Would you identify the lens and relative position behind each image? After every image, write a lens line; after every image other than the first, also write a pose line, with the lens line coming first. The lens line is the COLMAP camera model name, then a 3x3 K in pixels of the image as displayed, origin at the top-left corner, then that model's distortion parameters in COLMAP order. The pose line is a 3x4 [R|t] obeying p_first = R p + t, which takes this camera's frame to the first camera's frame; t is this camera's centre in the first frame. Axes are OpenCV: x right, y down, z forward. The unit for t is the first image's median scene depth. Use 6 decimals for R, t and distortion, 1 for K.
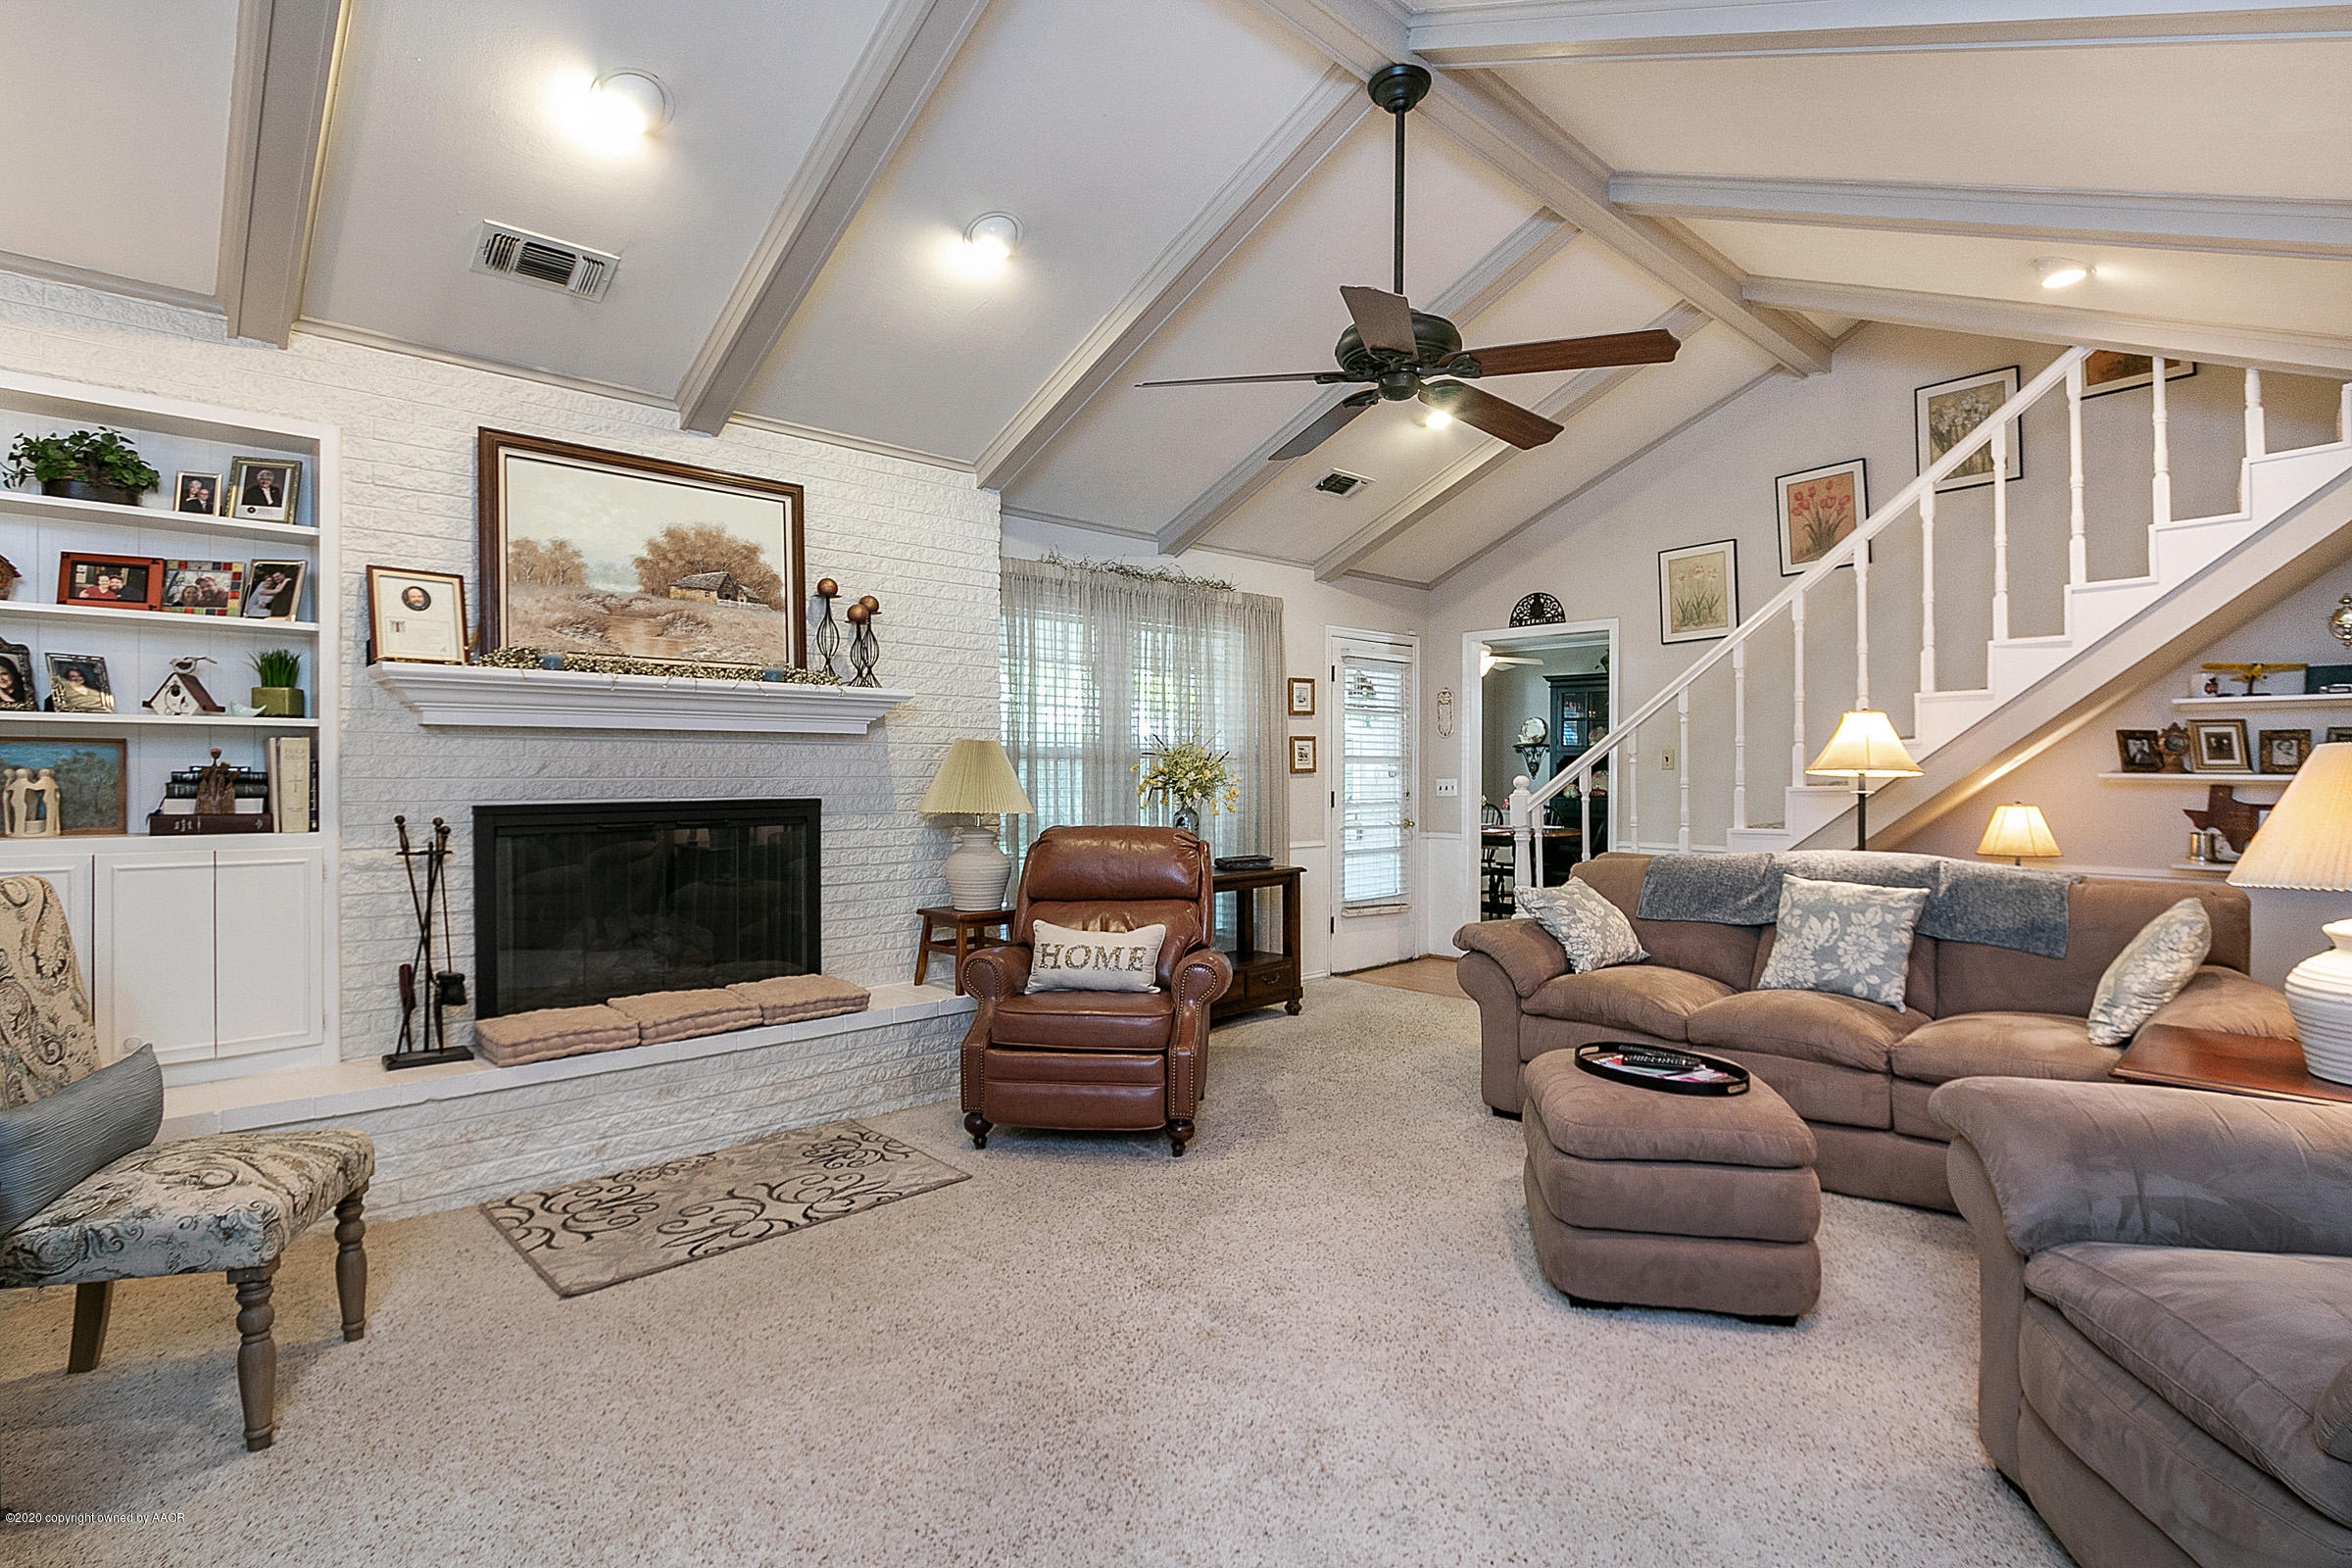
lens RADIAL K [[1163.4, 0, 1188.8], [0, 1163.4, 780.0], [0, 0, 1]] dist [-0.000950, -0.000381]
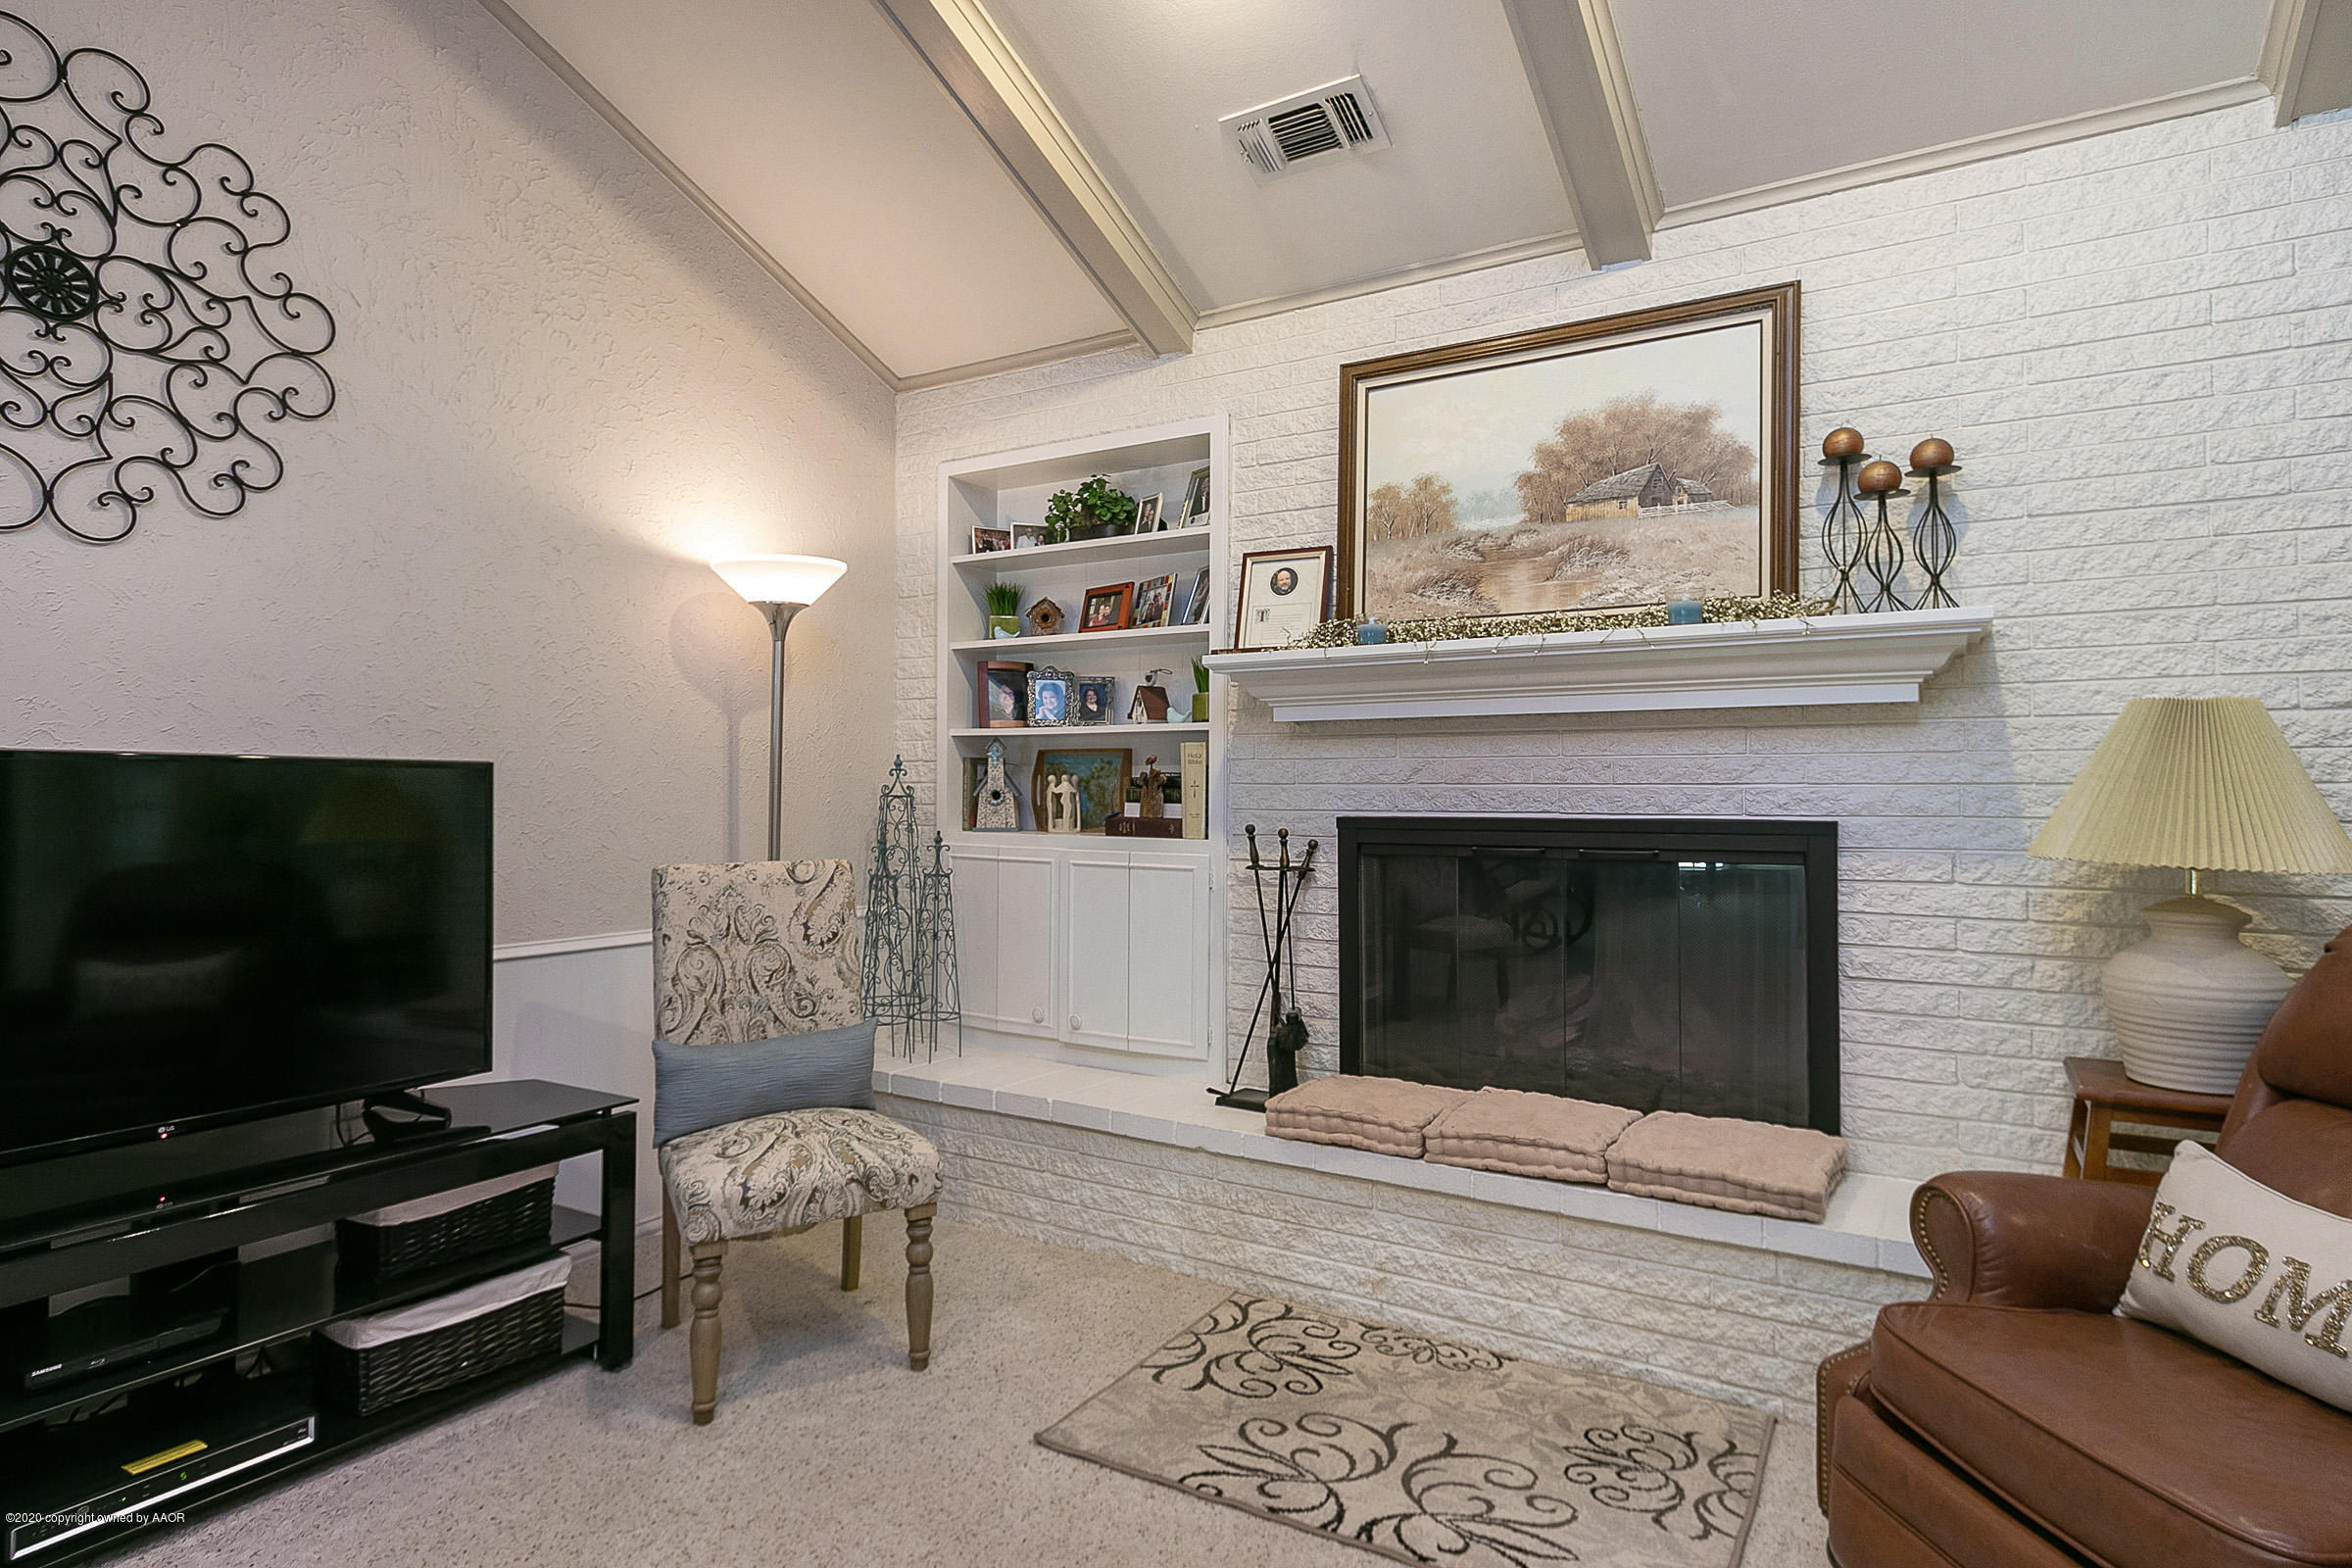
lens RADIAL K [[1257.4, 0, 1176.9], [0, 1257.4, 773.6], [0, 0, 1]] dist [0.005499, 0.000001]
pose [[0.252701, -0.012002, -0.967470, 0.235327], [-0.009638, 0.999842, -0.014921, 0.005854], [0.967497, 0.013095, 0.252545, 0.656050]]
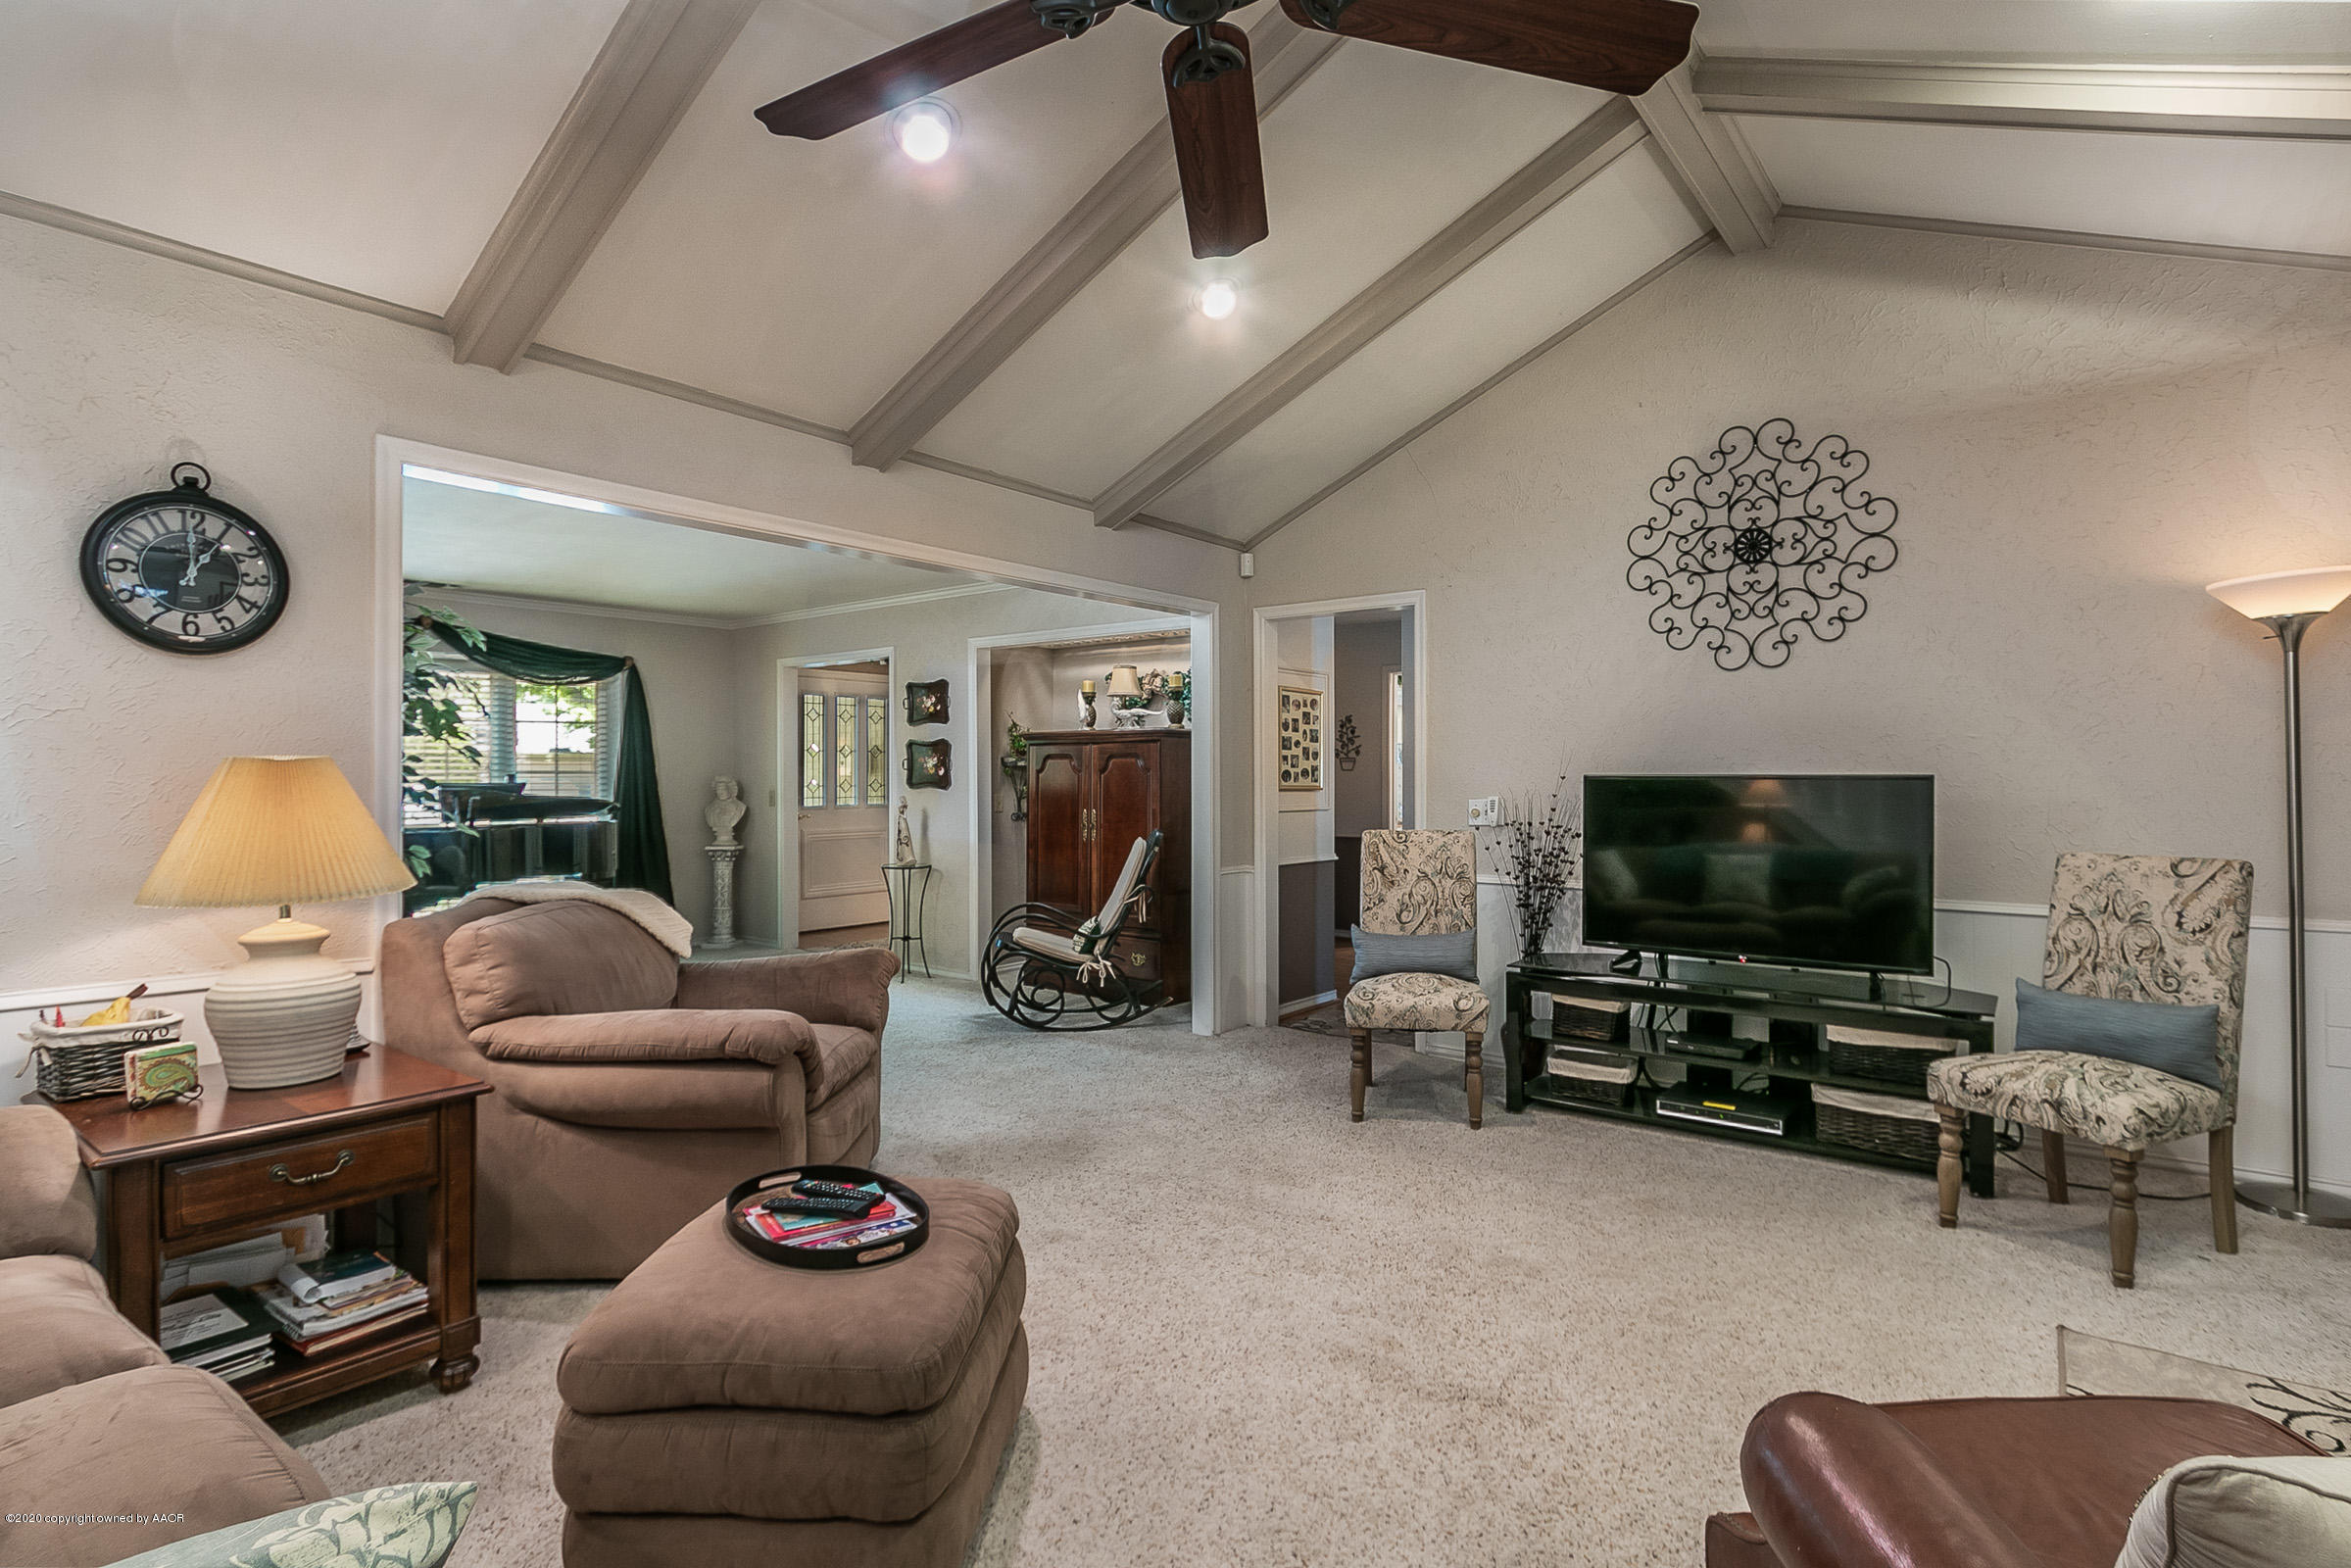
lens RADIAL K [[1162.9, 0, 1188.3], [0, 1162.9, 780.0], [0, 0, 1]] dist [-0.000950, -0.000381]
pose [[-0.989106, 0.000649, -0.147207, 0.235696], [-0.000359, 0.999977, 0.006826, -0.010488], [0.147207, 0.006805, -0.989082, 1.379730]]
